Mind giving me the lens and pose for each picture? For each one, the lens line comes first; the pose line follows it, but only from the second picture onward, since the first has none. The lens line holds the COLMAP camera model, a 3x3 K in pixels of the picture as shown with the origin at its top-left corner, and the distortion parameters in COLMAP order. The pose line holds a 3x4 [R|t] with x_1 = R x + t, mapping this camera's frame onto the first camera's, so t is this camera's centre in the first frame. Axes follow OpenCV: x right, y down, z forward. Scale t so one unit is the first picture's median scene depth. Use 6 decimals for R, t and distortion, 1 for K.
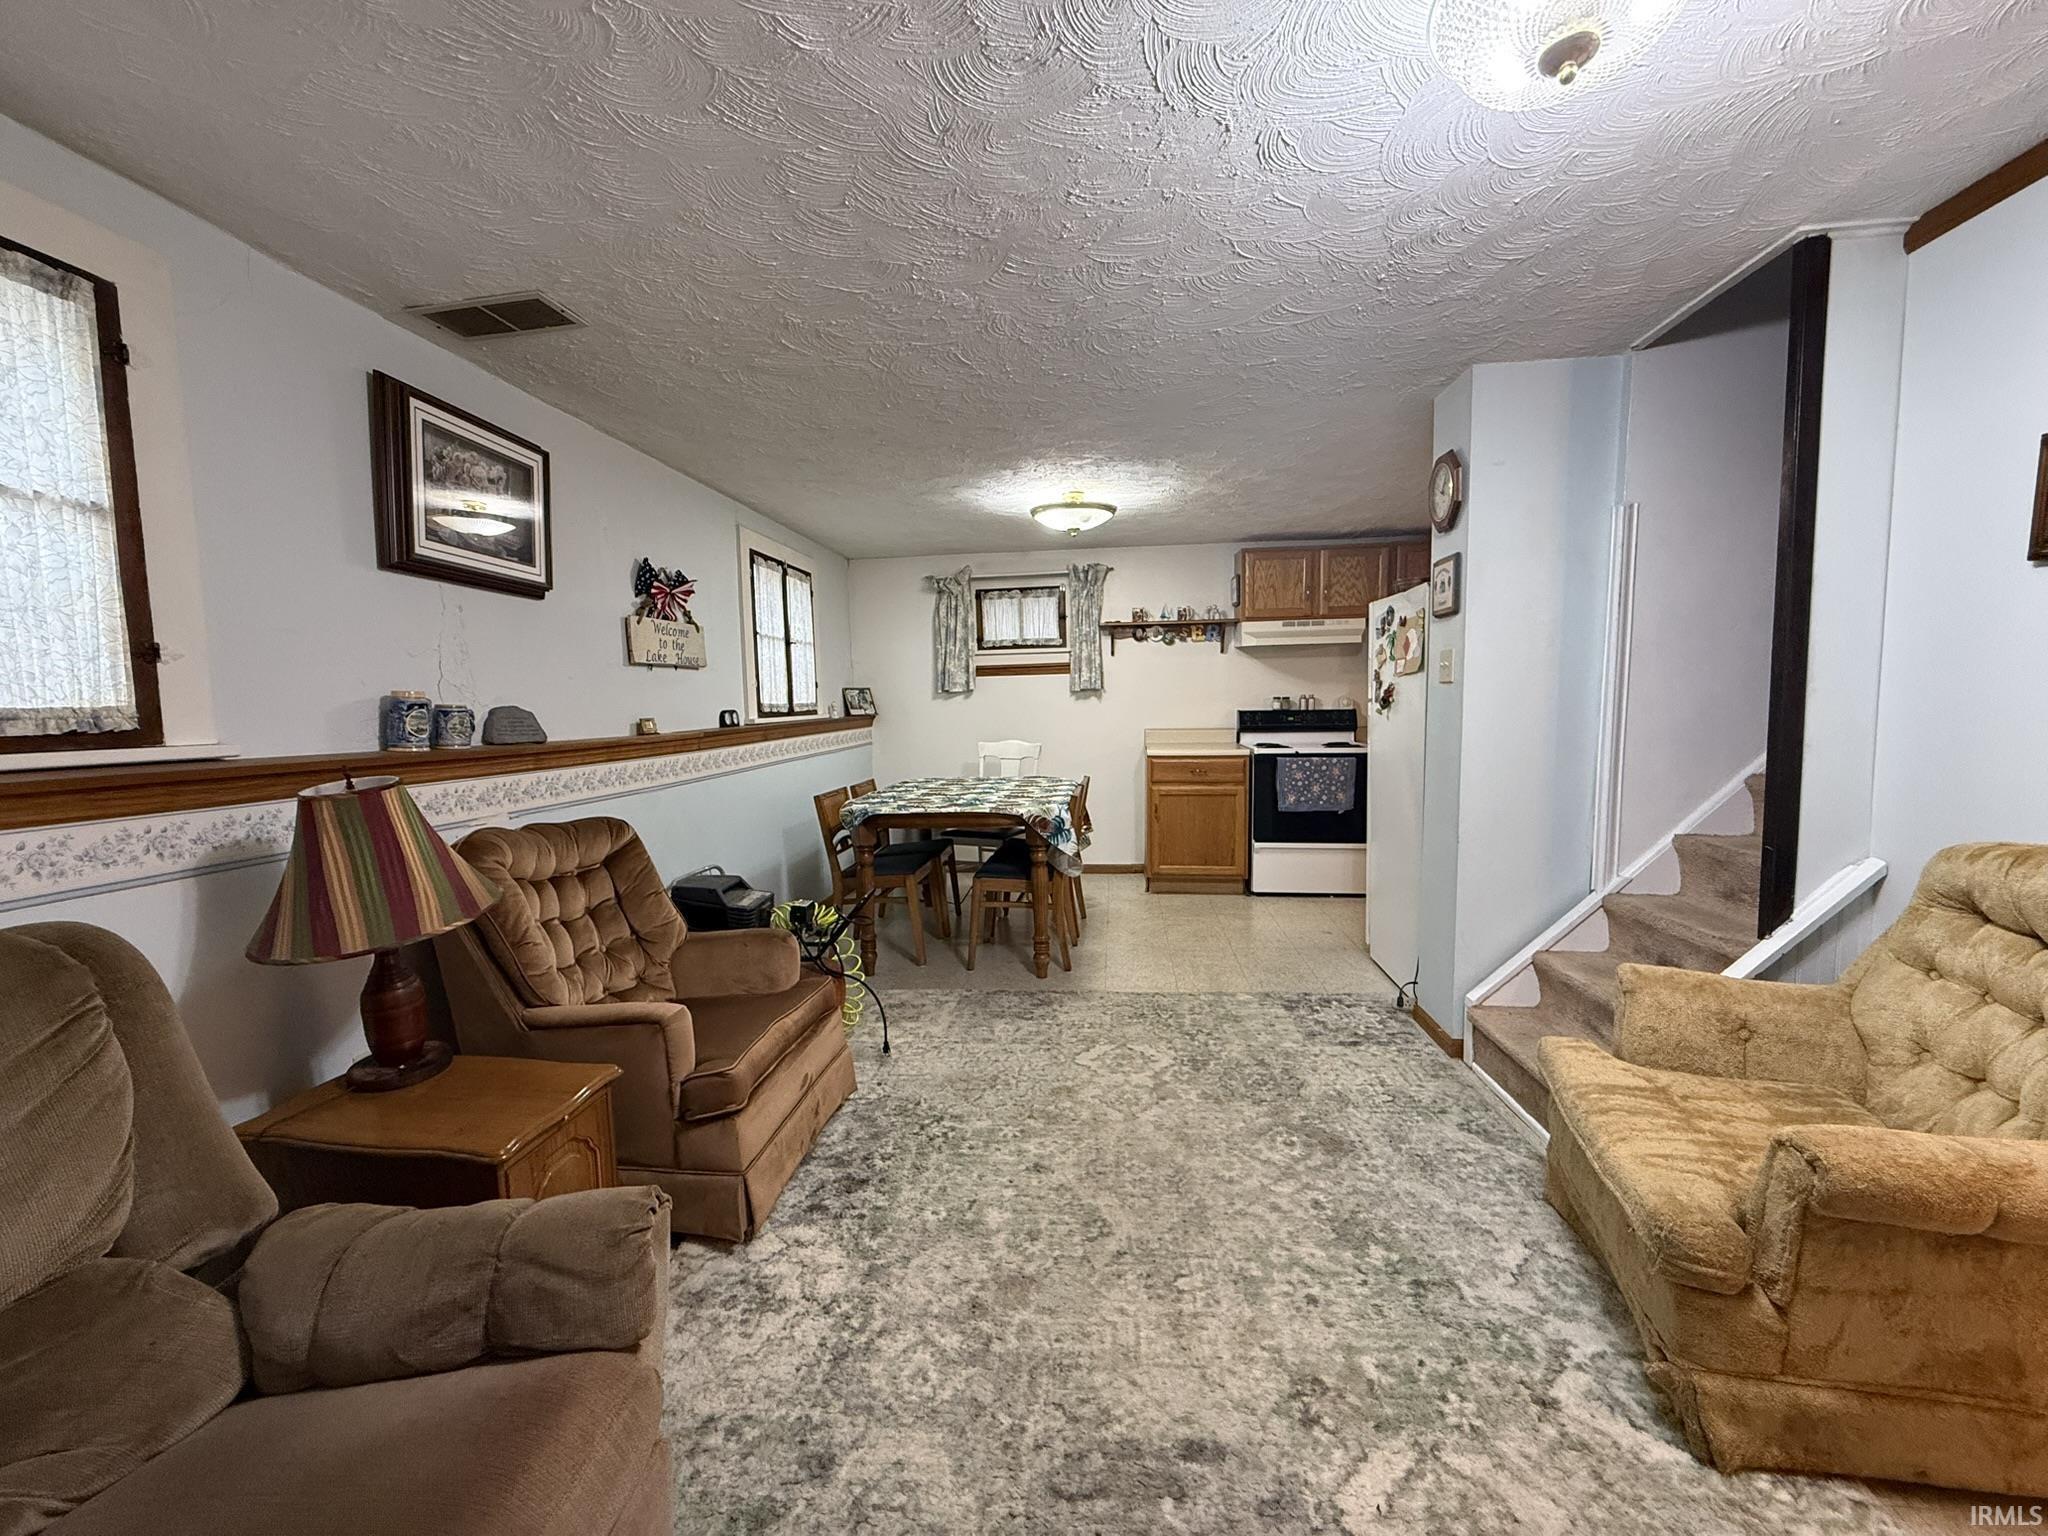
lens RADIAL K [[811.7, 0, 1021.3], [0, 811.7, 767.7], [0, 0, 1]] dist [-0.000258, -0.000333]
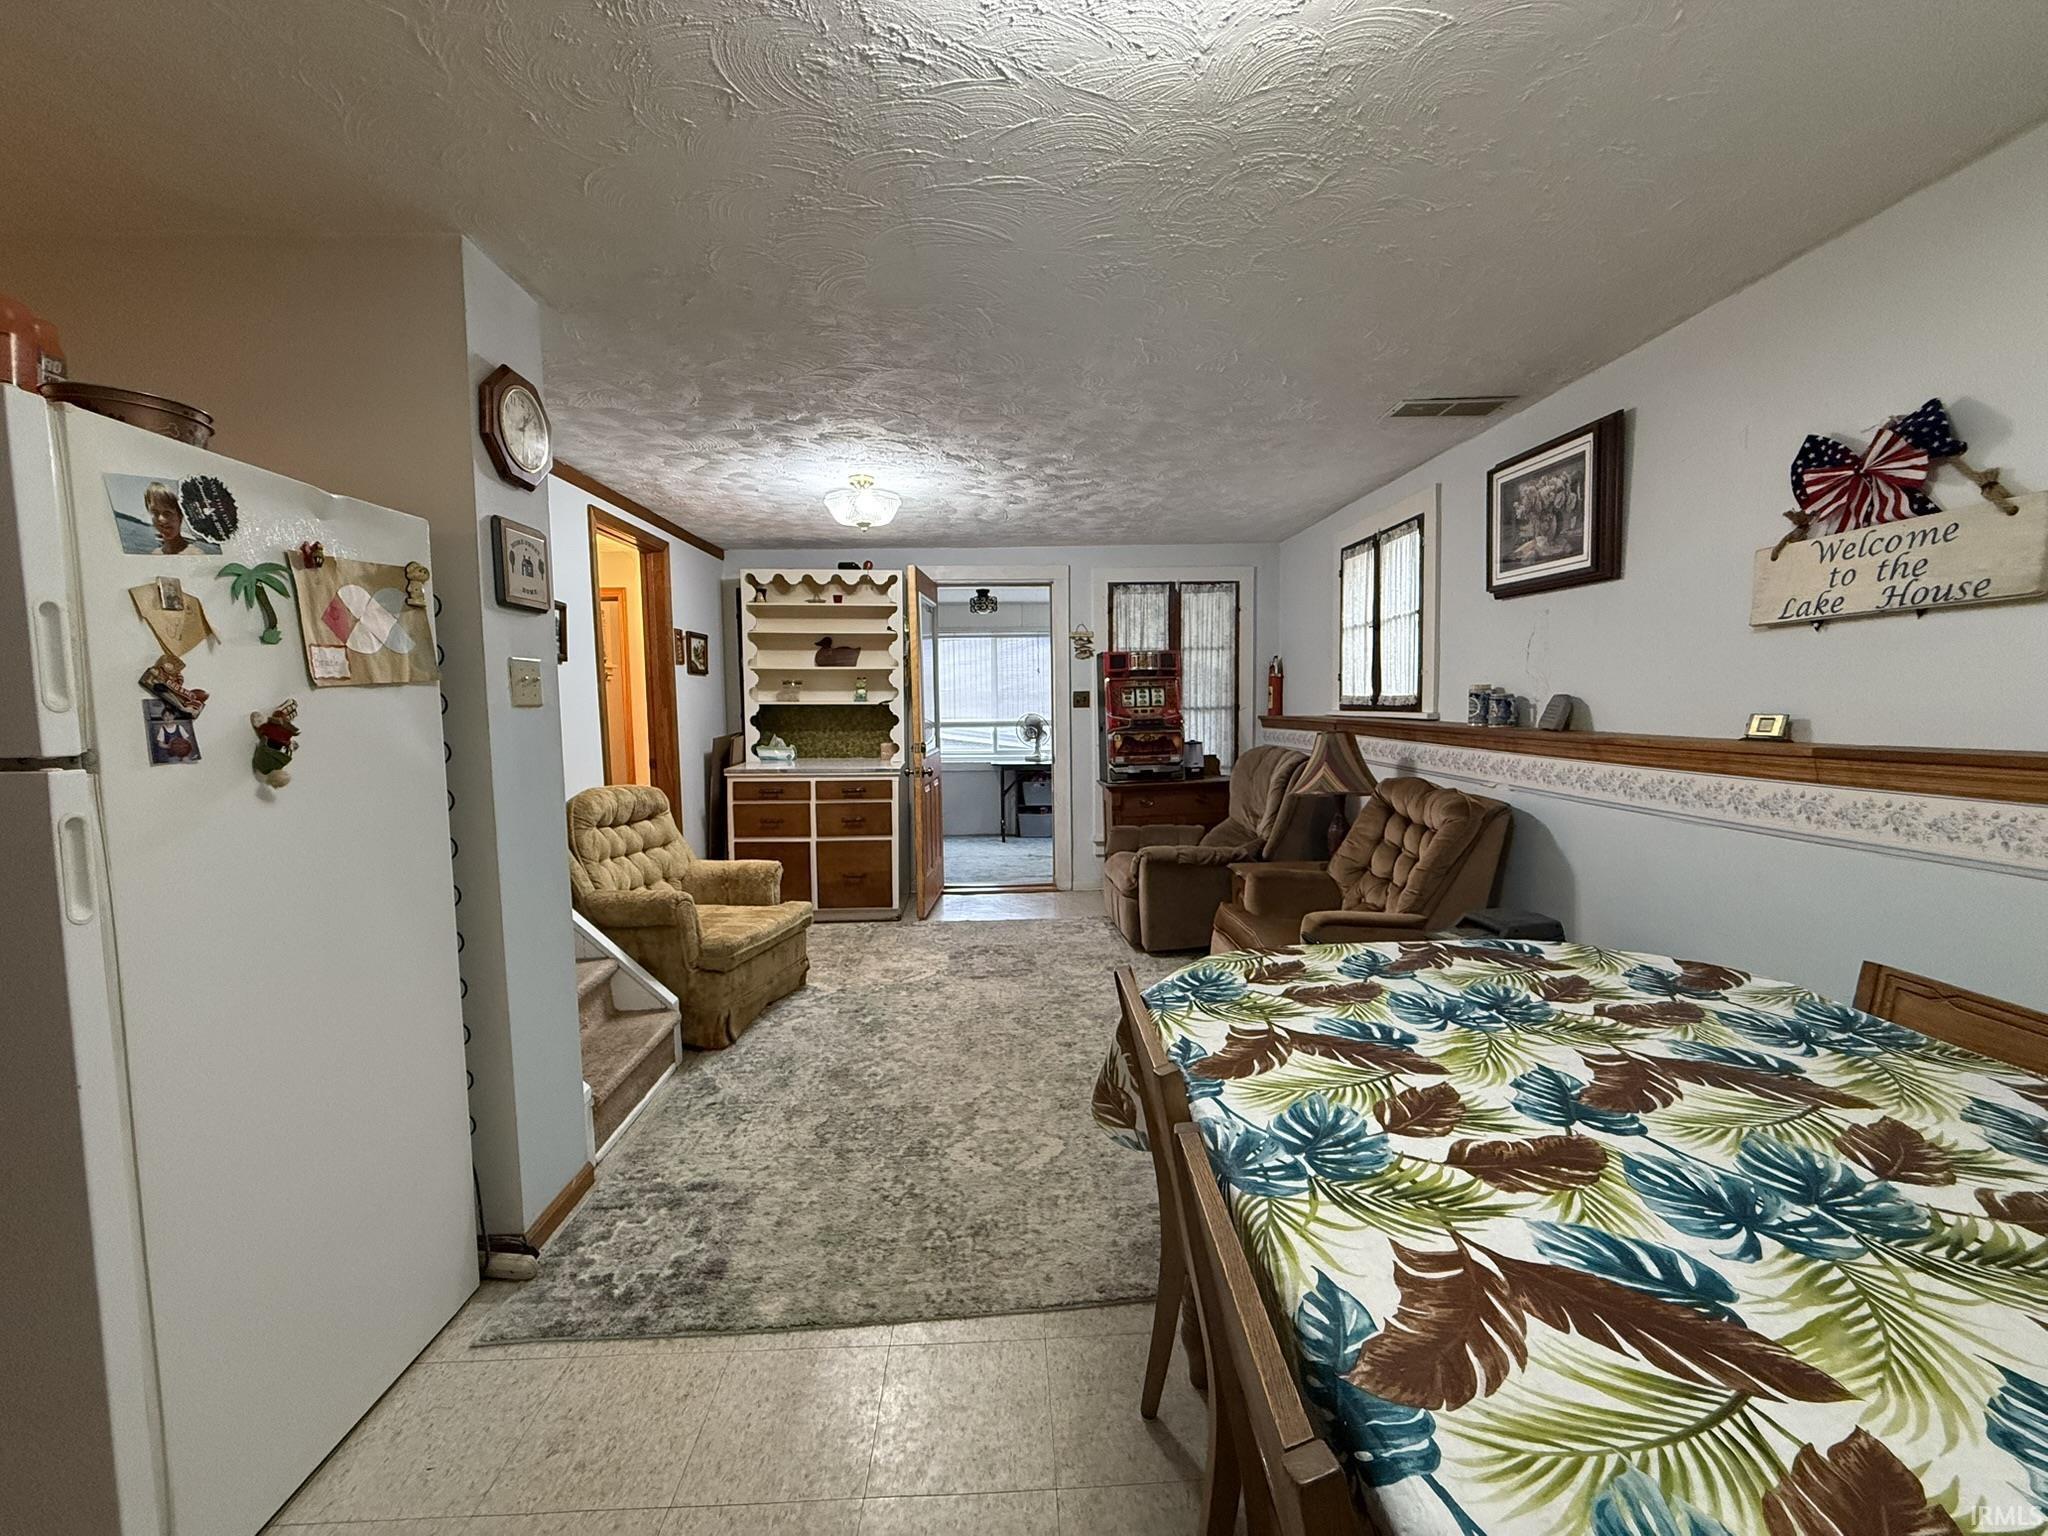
lens RADIAL K [[811.7, 0, 1021.3], [0, 811.7, 767.7], [0, 0, 1]] dist [-0.000258, -0.000333]
pose [[-0.988970, 0.049179, -0.139710, 0.163091], [0.025825, 0.986072, 0.164300, -0.122686], [0.145844, 0.158880, -0.976466, 1.372295]]
